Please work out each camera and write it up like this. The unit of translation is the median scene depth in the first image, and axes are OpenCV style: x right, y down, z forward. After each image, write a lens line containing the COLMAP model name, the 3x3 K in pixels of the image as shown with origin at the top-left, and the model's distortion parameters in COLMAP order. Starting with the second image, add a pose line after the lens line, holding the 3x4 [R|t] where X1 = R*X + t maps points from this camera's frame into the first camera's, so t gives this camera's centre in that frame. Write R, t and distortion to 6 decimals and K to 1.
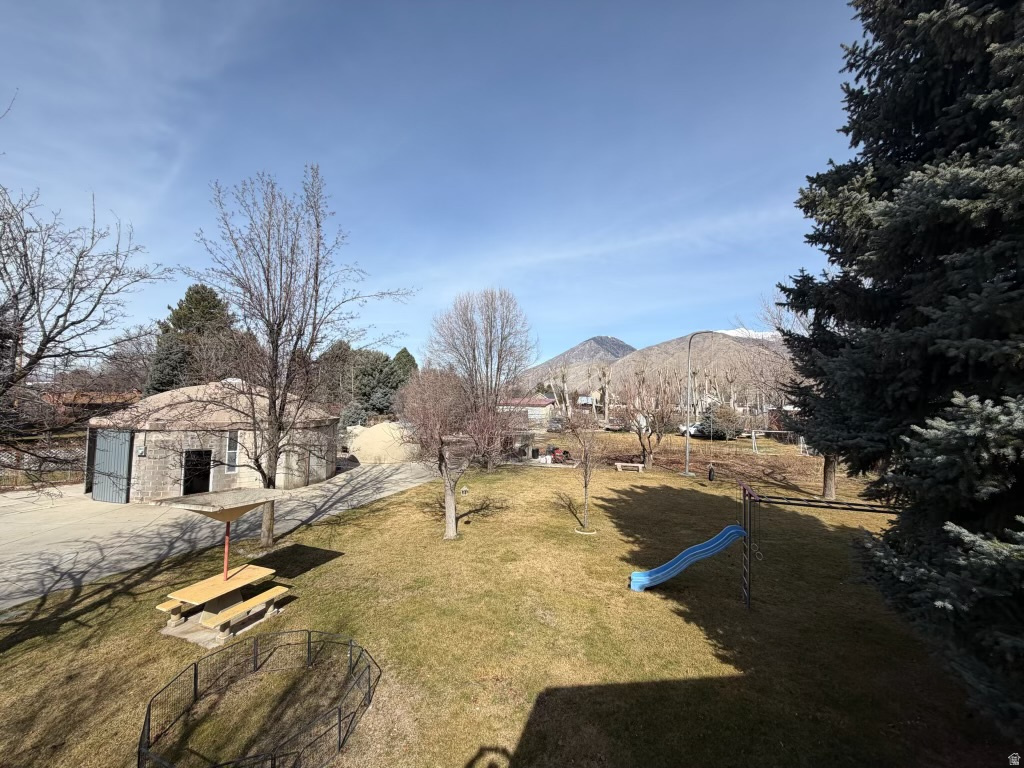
lens RADIAL K [[406.6, 0, 510.4], [0, 406.6, 385.9], [0, 0, 1]] dist [0.000350, -0.000413]
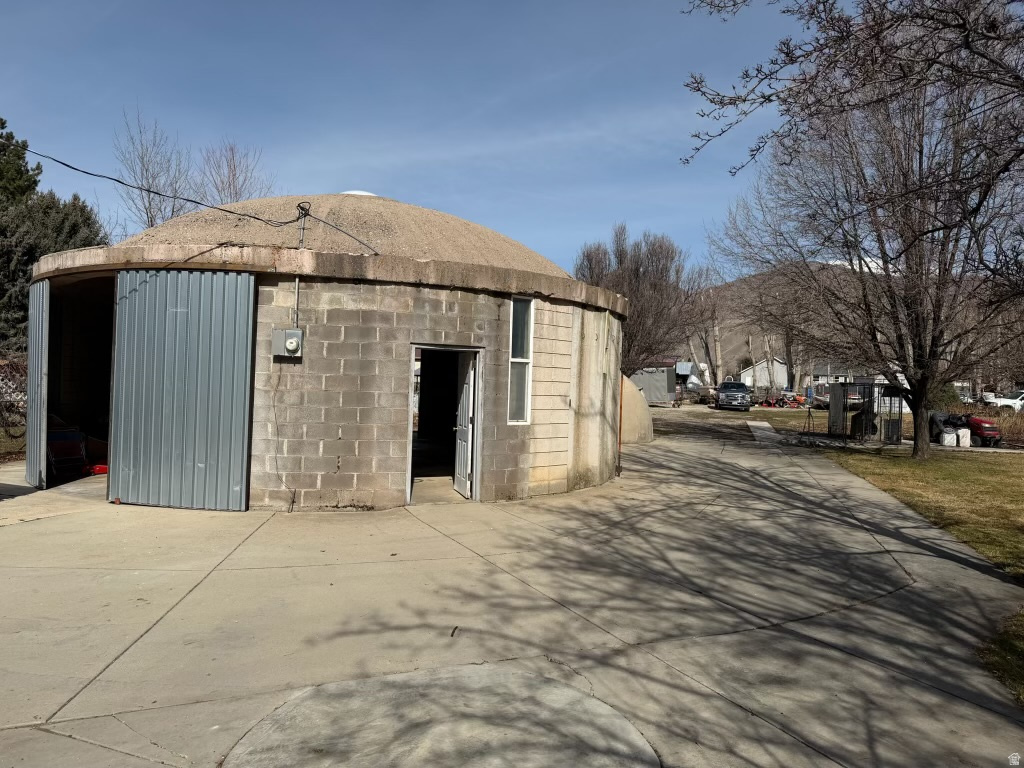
lens RADIAL K [[708.7, 0, 512.4], [0, 708.7, 394.7], [0, 0, 1]] dist [0.114255, -0.174583]
pose [[0.997570, 0.007468, 0.069269, -0.841402], [-0.011298, 0.998419, 0.055059, 0.181471], [-0.068748, -0.055708, 0.996077, 0.479931]]
